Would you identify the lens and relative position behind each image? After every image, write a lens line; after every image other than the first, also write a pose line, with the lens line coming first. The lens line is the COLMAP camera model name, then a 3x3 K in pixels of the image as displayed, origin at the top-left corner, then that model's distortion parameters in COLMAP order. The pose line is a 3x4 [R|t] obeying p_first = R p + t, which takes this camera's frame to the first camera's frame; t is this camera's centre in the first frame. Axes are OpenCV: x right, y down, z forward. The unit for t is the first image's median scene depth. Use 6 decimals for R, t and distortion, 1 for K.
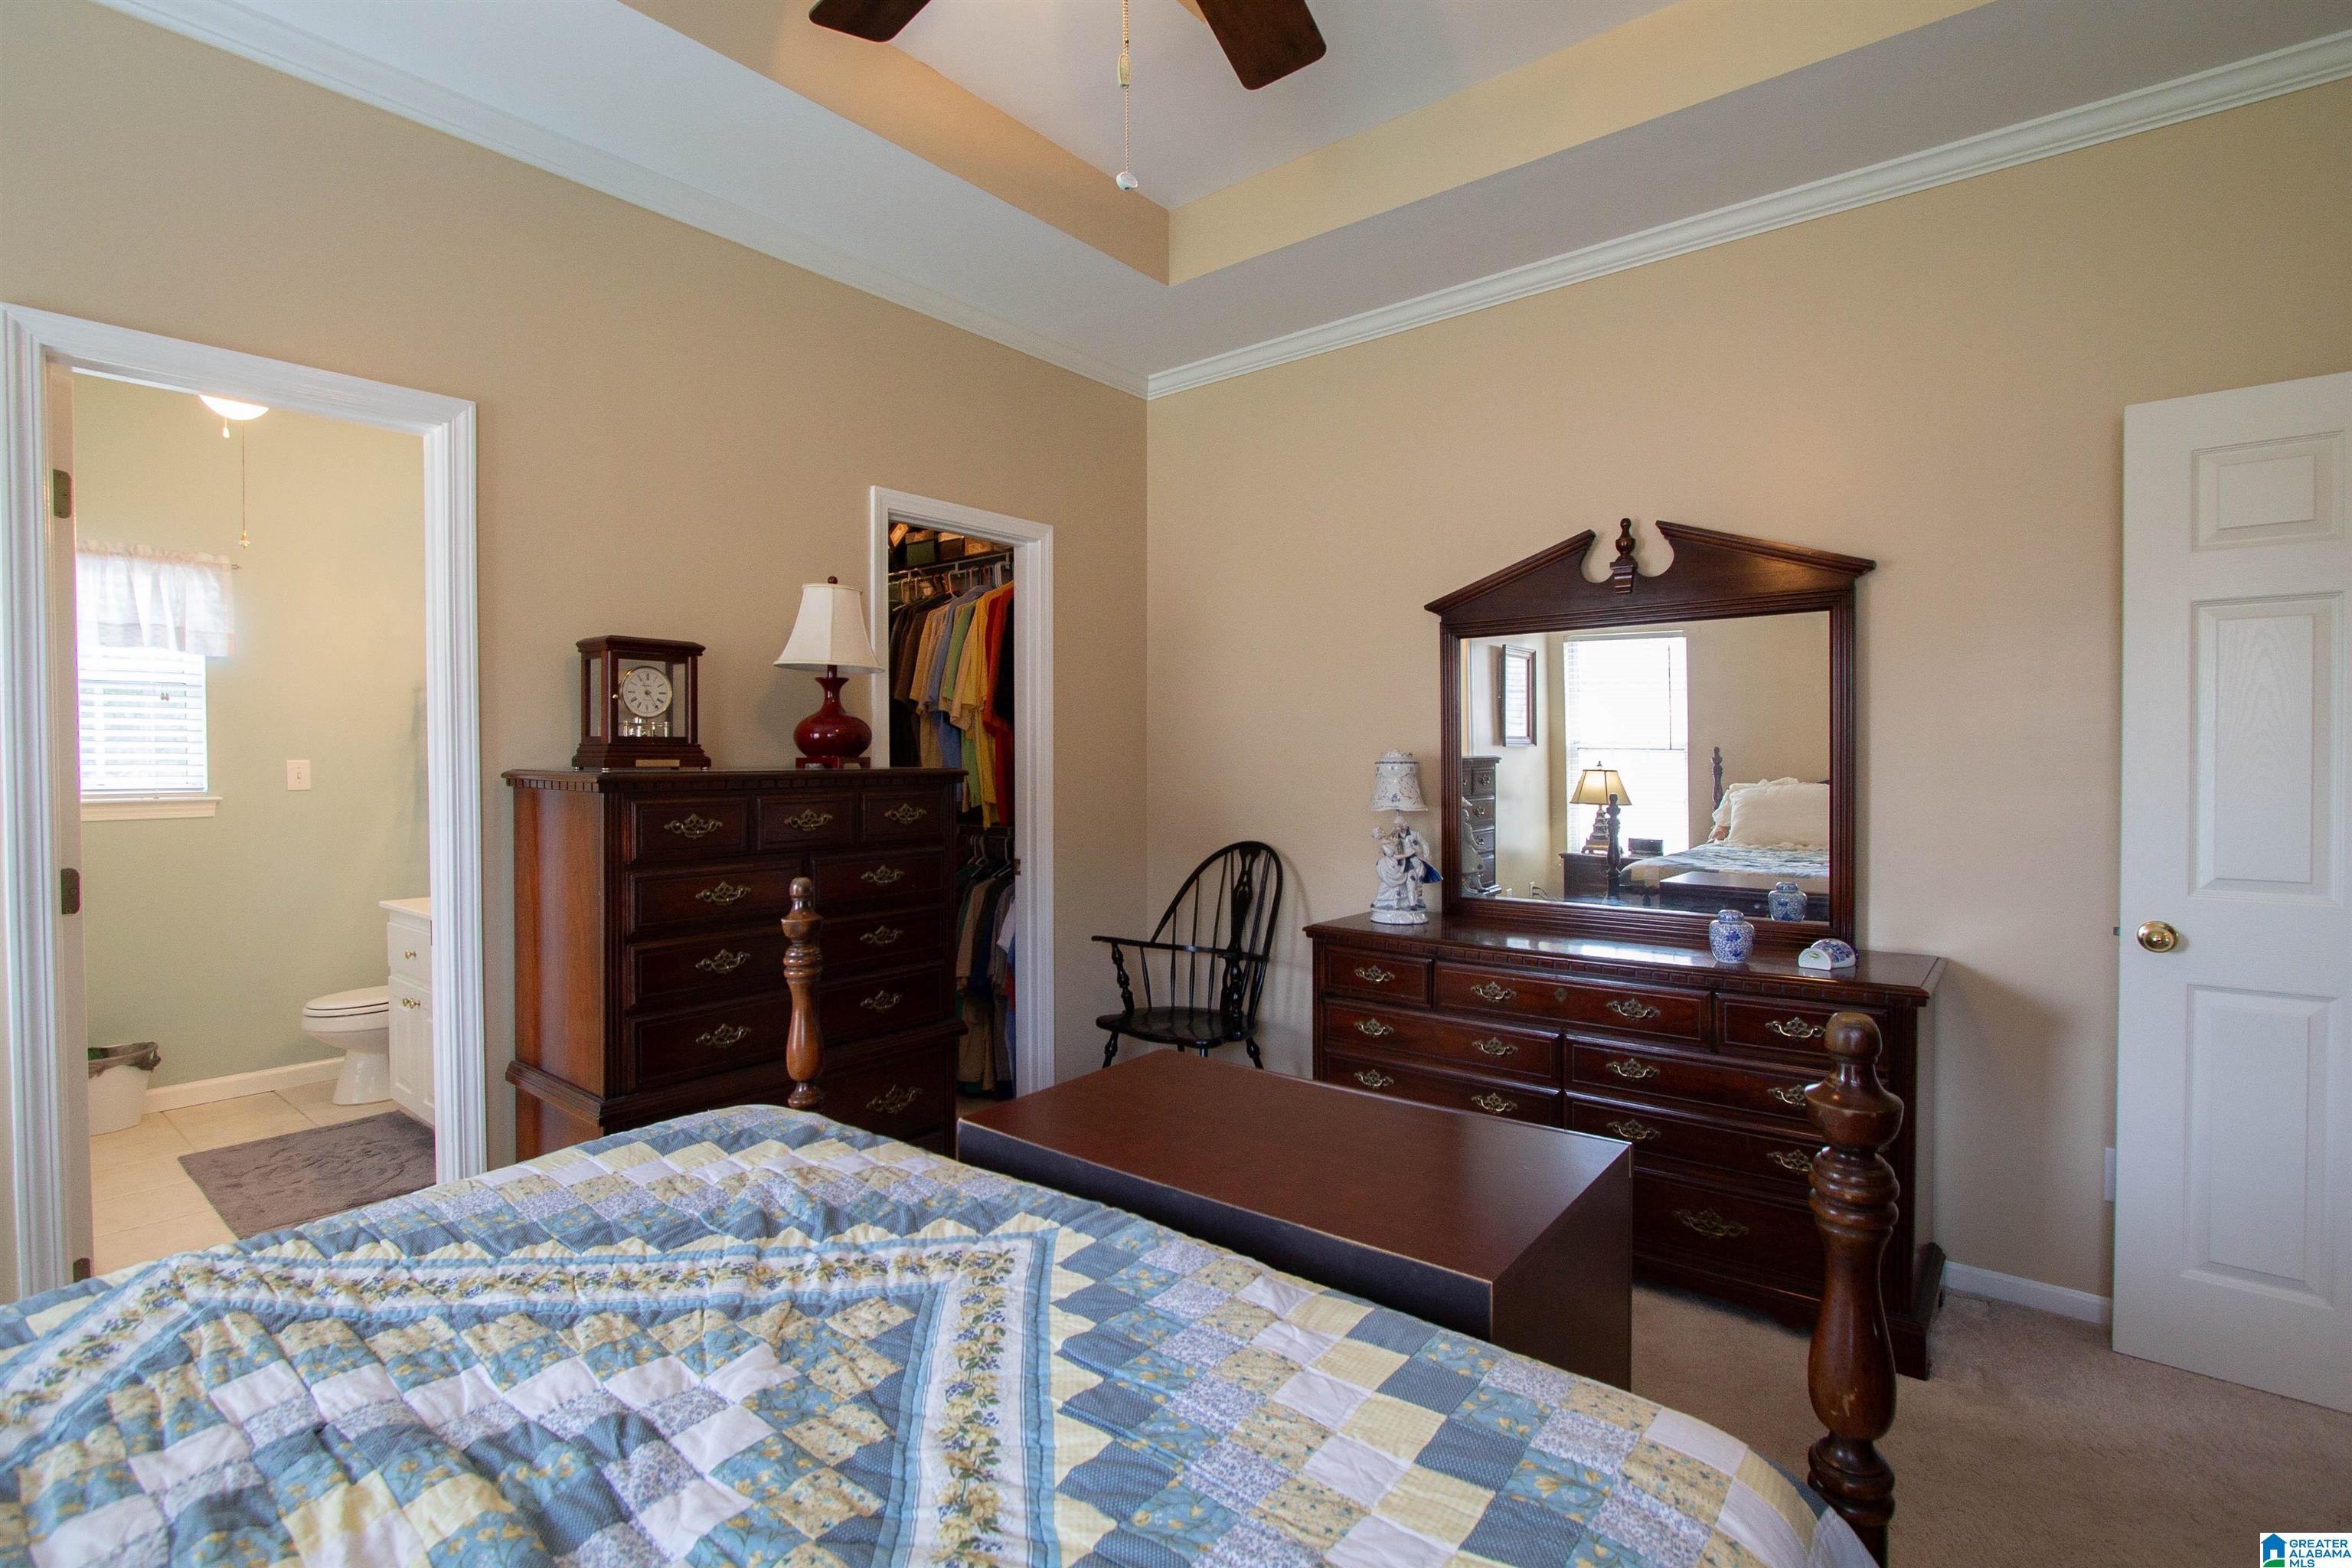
lens RADIAL K [[1106.6, 0, 1177.3], [0, 1106.6, 765.5], [0, 0, 1]] dist [-0.015475, 0.001210]
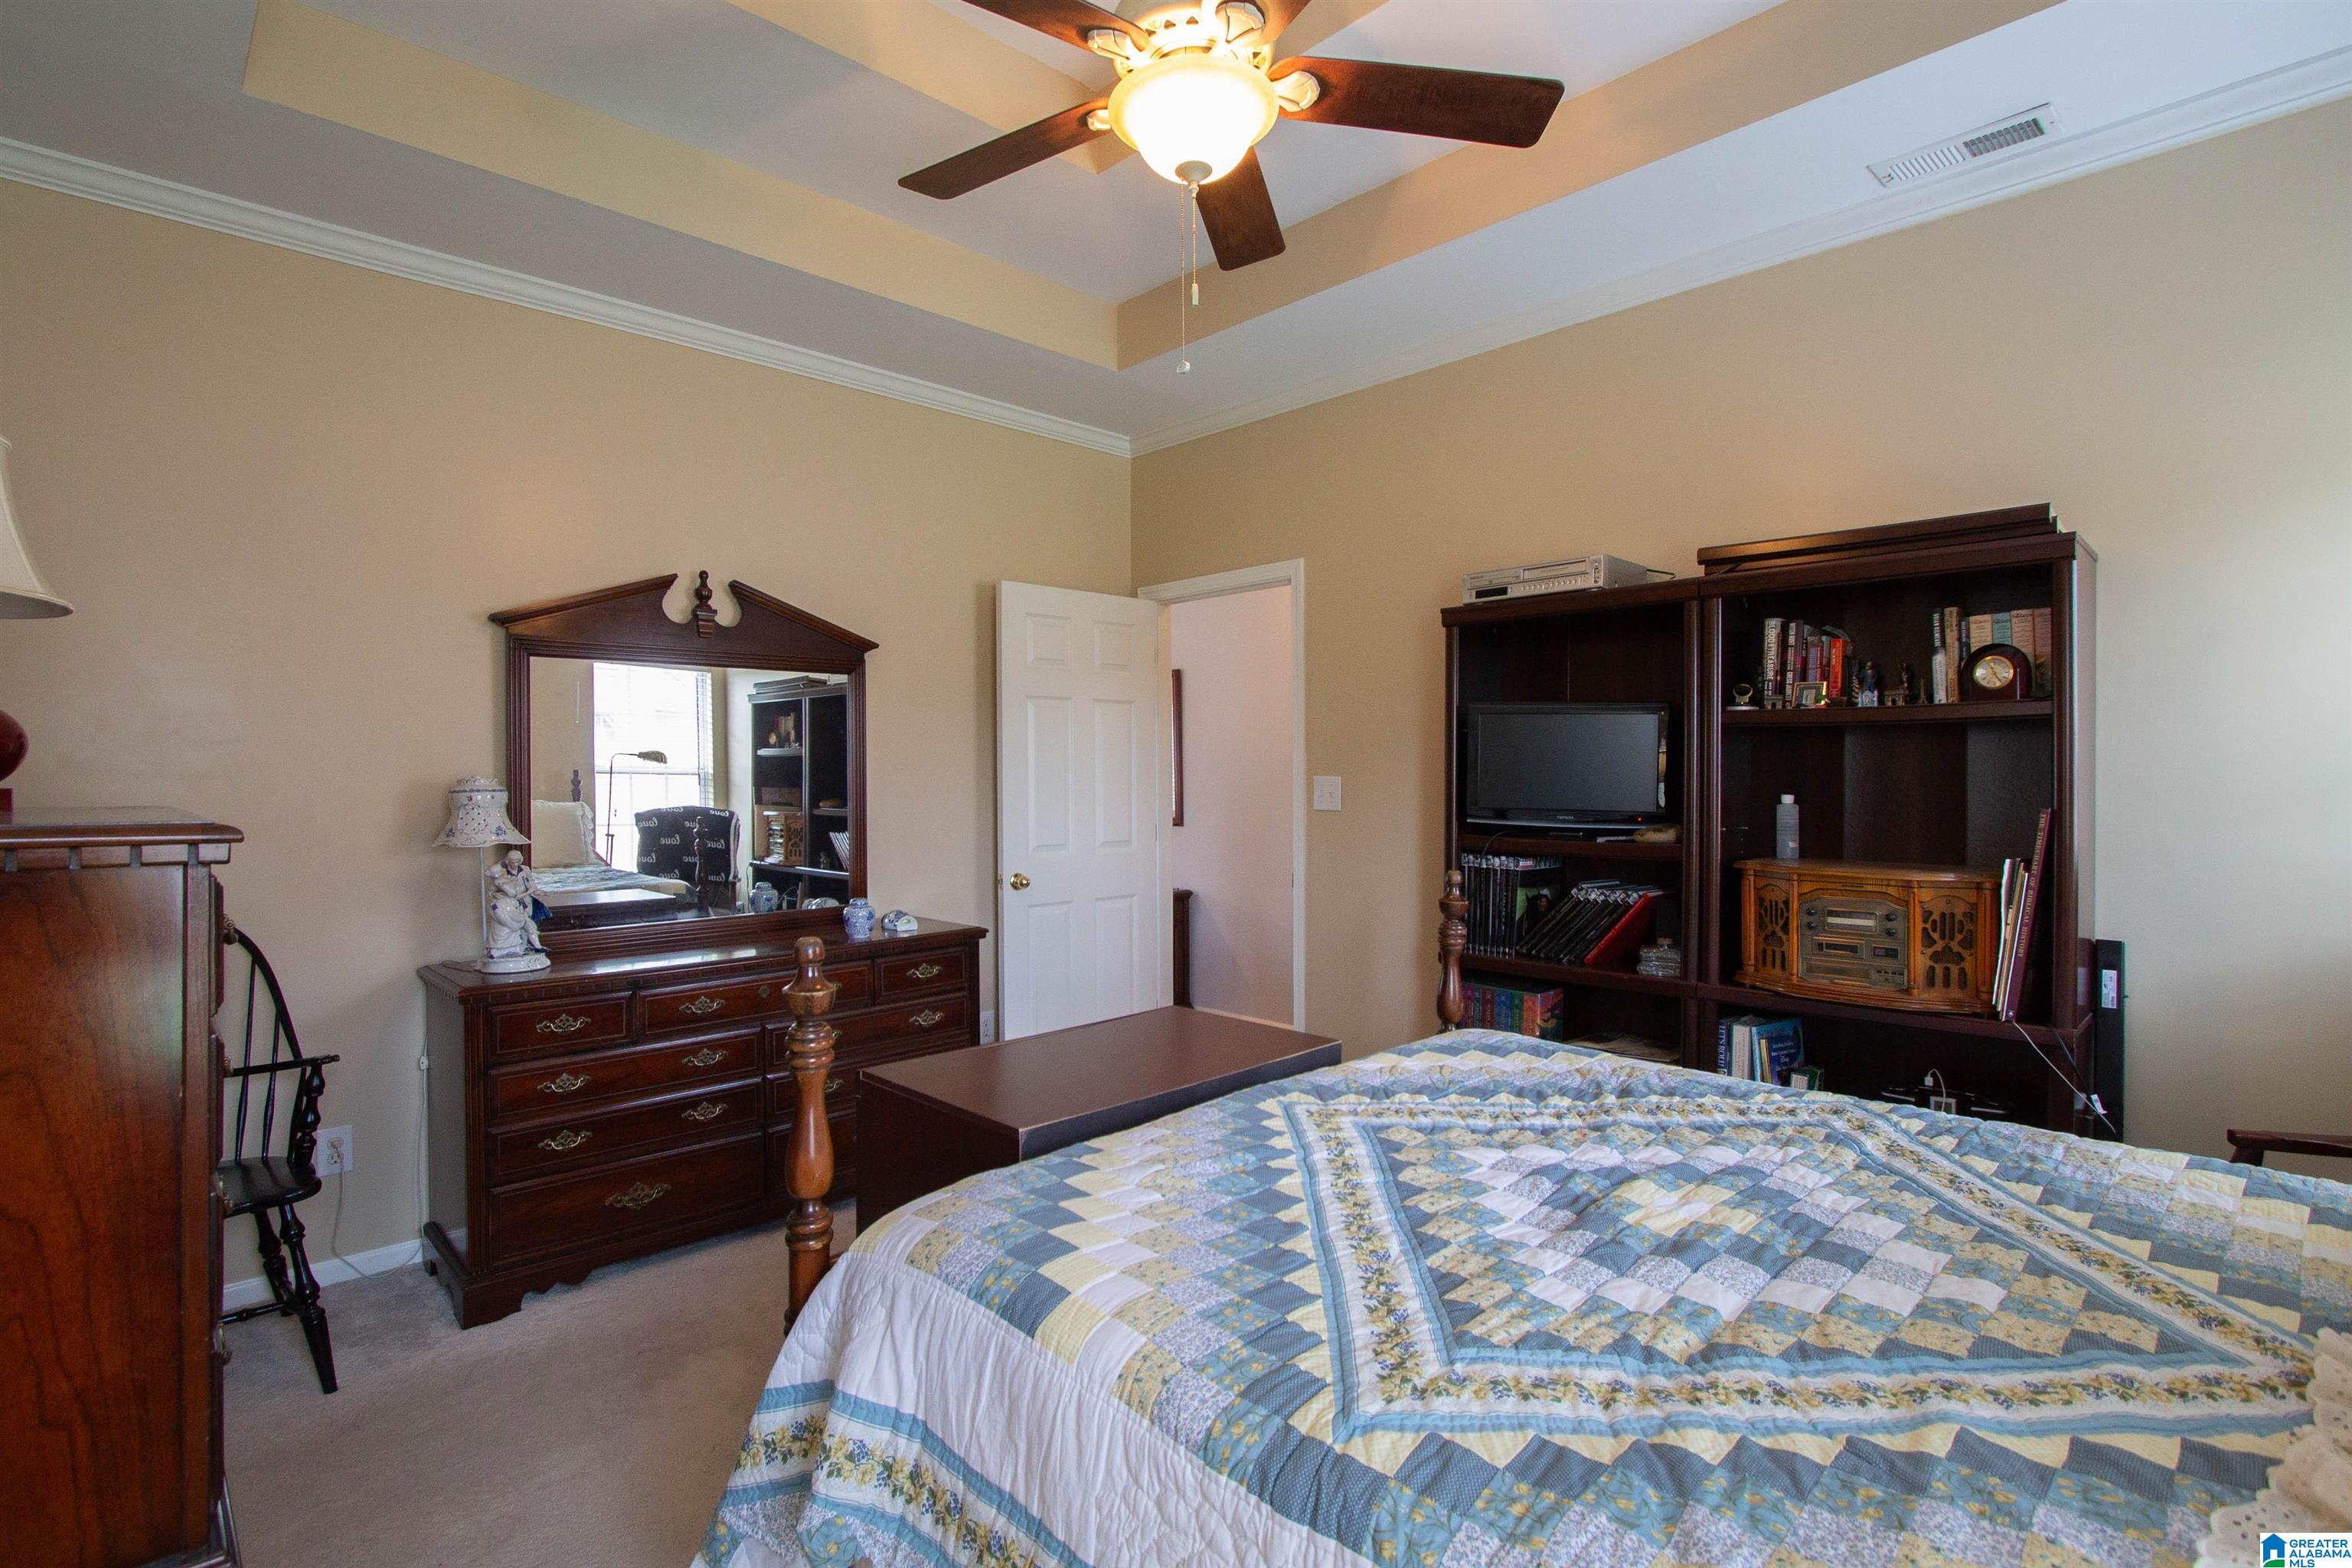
lens RADIAL K [[1106.6, 0, 1170.6], [0, 1106.6, 786.2], [0, 0, 1]] dist [-0.015475, 0.001210]
pose [[0.119013, -0.005296, 0.992879, -1.464059], [0.008365, 0.999956, 0.004331, -0.010744], [-0.992858, 0.007790, 0.119052, 0.877555]]
